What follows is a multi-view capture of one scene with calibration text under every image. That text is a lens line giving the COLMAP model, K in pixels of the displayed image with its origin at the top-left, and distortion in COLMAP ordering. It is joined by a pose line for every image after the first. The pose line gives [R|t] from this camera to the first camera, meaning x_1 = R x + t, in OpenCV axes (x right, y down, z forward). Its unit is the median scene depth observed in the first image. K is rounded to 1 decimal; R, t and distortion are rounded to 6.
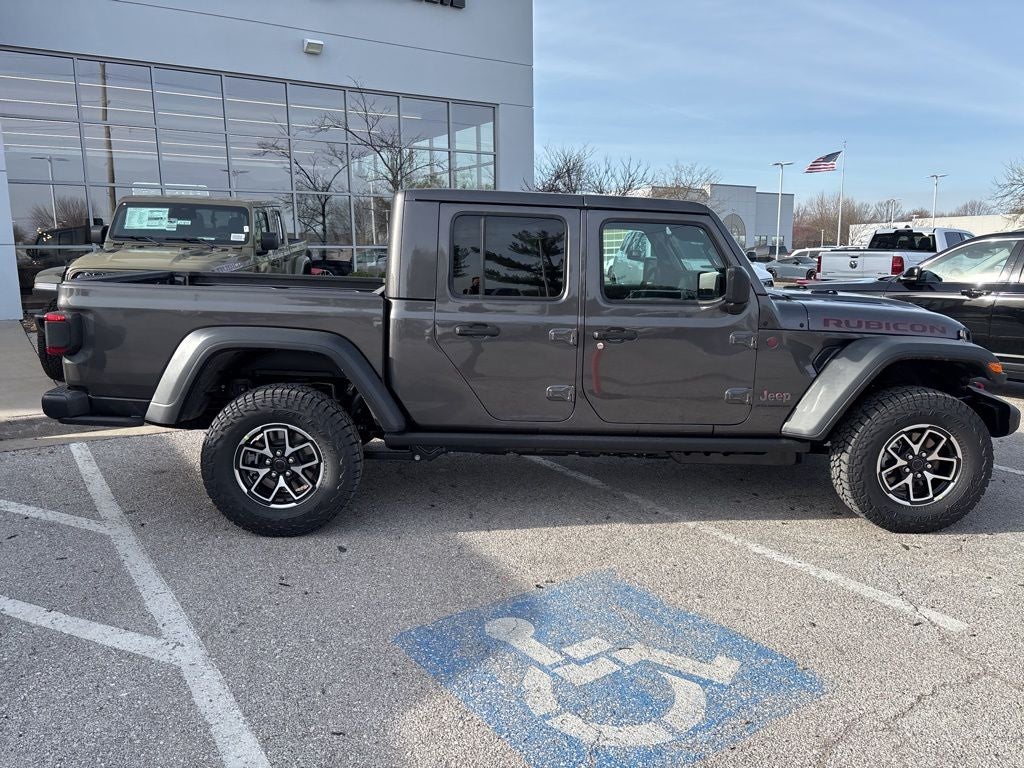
lens RADIAL K [[771.8, 0, 508.4], [0, 771.8, 388.5], [0, 0, 1]] dist [0.048173, -0.058082]
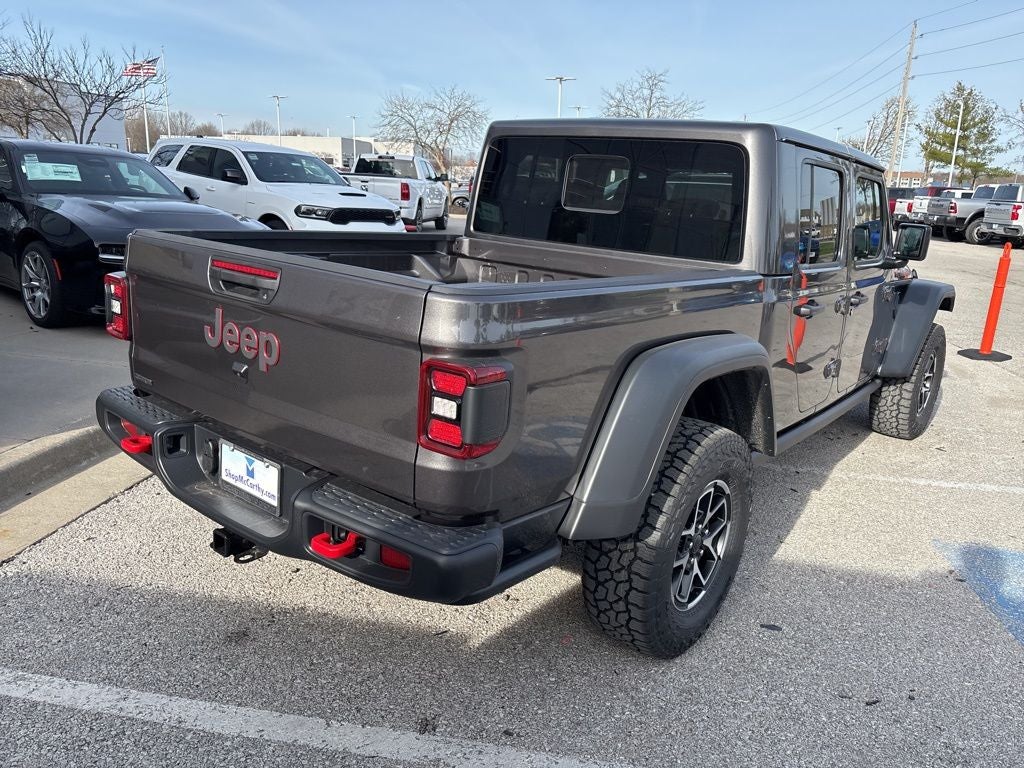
lens RADIAL K [[771.8, 0, 507.5], [0, 771.8, 377.7], [0, 0, 1]] dist [0.048173, -0.058082]
pose [[0.668276, -0.158160, 0.726907, -0.820891], [0.087925, 0.987082, 0.133936, -0.134870], [-0.738699, -0.025593, 0.673549, 0.654283]]
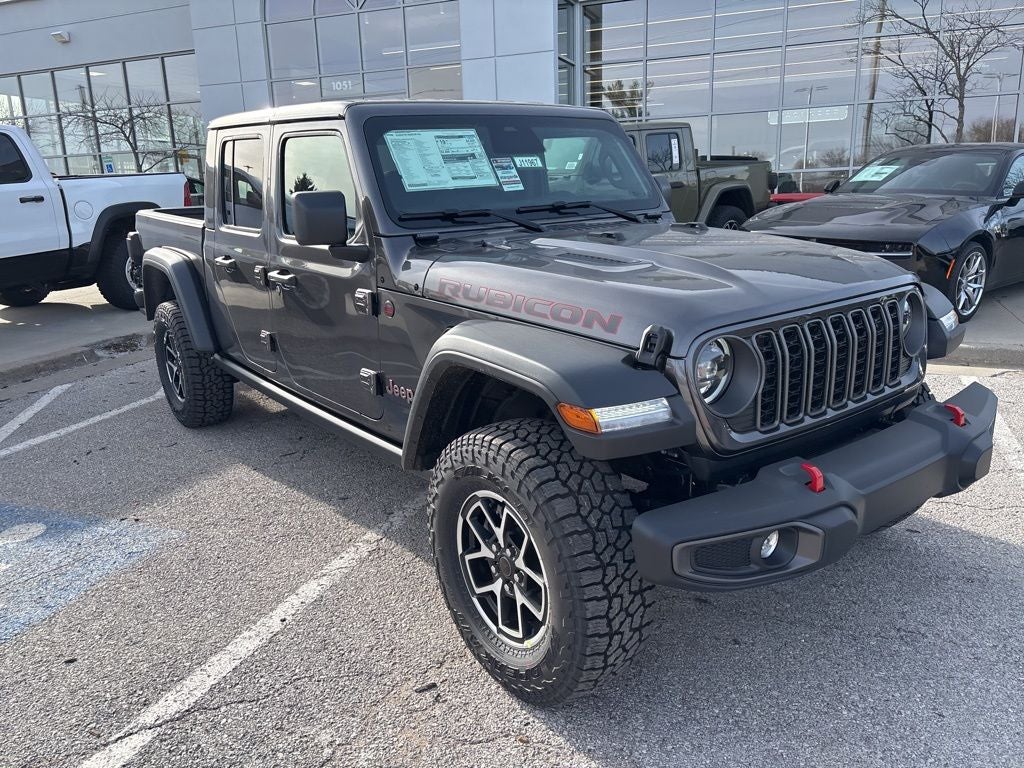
lens RADIAL K [[771.8, 0, 509.4], [0, 771.8, 392.7], [0, 0, 1]] dist [0.048173, -0.058082]
pose [[0.563524, 0.193543, -0.803108, 0.933668], [-0.115027, 0.981081, 0.155721, -0.102916], [0.818053, 0.004627, 0.575125, 0.698349]]
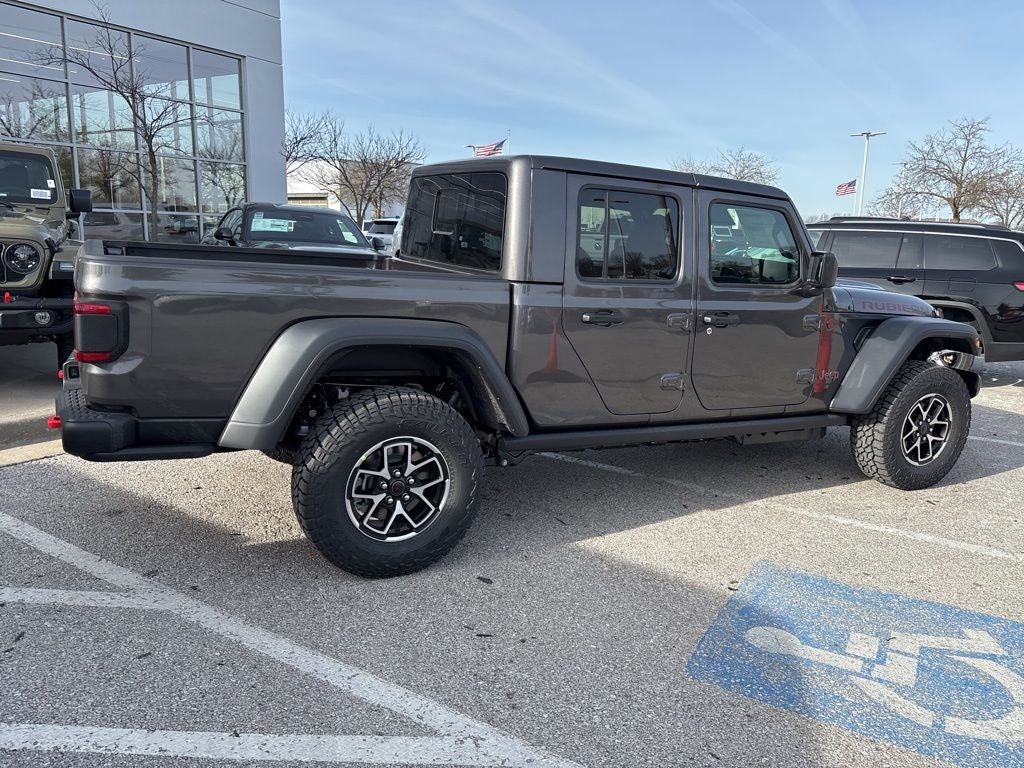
lens RADIAL K [[771.8, 0, 508.0], [0, 771.8, 377.2], [0, 0, 1]] dist [0.048173, -0.058082]
pose [[0.911614, -0.046319, 0.408430, -0.493607], [0.038843, 0.998892, 0.026584, -0.032146], [-0.409208, -0.008370, 0.912403, 0.210177]]
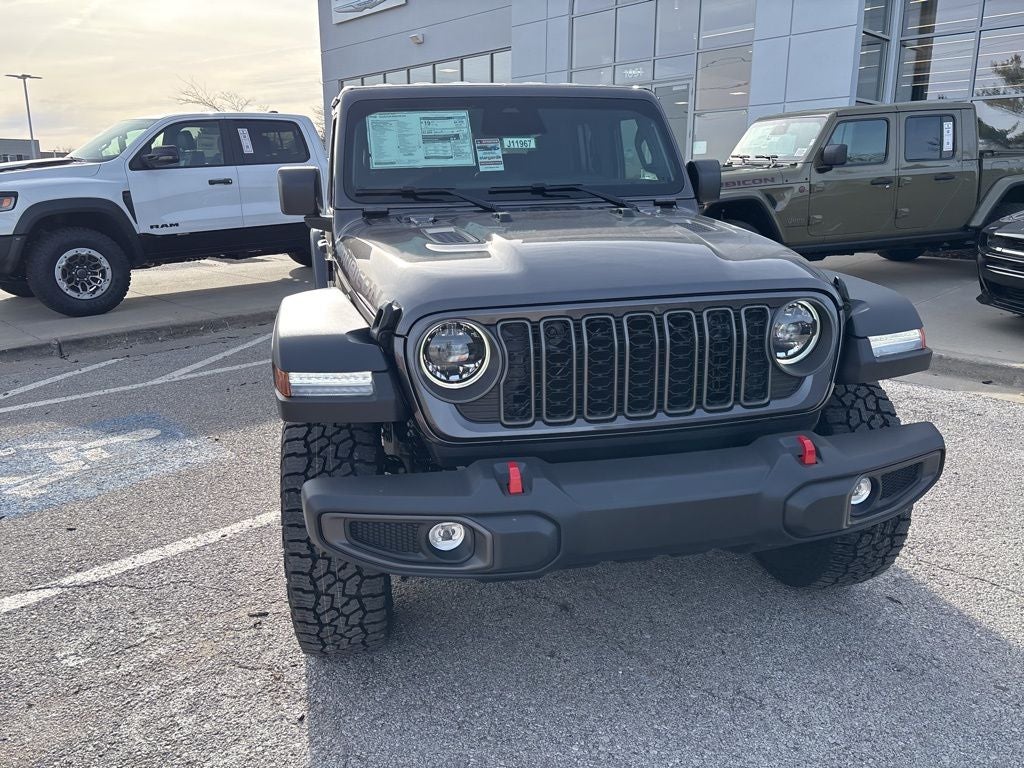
lens RADIAL K [[771.8, 0, 509.9], [0, 771.8, 383.0], [0, 0, 1]] dist [0.048173, -0.058082]
pose [[0.162435, 0.244612, -0.955918, 1.071332], [-0.167133, 0.961607, 0.217668, -0.146403], [0.972461, 0.124409, 0.197082, 1.019888]]
